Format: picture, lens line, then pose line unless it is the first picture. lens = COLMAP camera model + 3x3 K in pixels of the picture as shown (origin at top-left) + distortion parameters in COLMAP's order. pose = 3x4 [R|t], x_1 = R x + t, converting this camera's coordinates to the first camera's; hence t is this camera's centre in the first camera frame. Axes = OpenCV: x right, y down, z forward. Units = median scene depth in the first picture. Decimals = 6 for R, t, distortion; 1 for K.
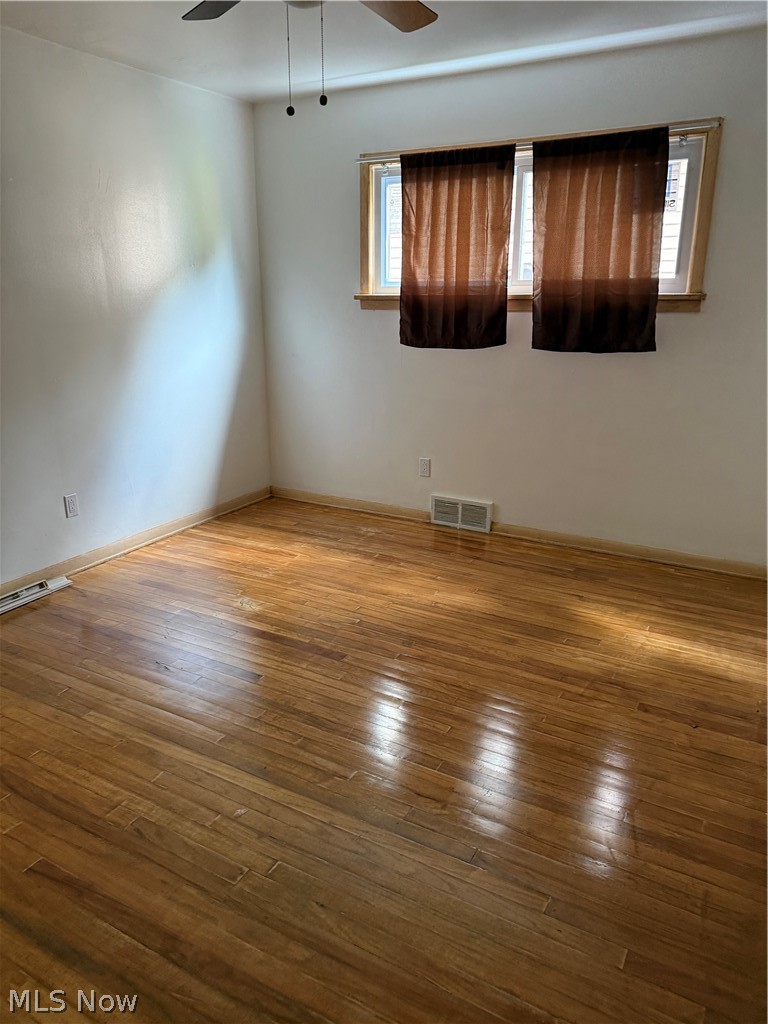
lens RADIAL K [[712.6, 0, 388.5], [0, 712.6, 516.1], [0, 0, 1]] dist [0.056946, -0.083400]
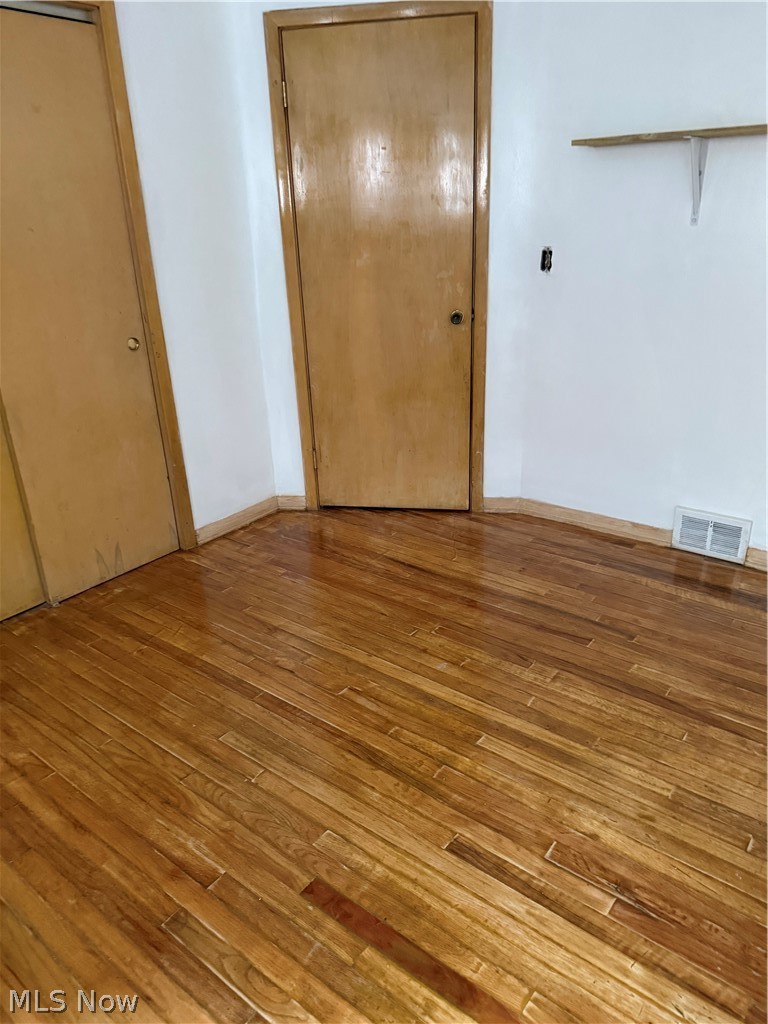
lens RADIAL K [[712.6, 0, 388.5], [0, 712.6, 516.1], [0, 0, 1]] dist [0.056946, -0.083400]
pose [[-0.988214, -0.027536, 0.150582, -0.152656], [0.076996, 0.760792, 0.644412, -0.289907], [-0.132306, 0.648411, -0.749706, 0.922904]]
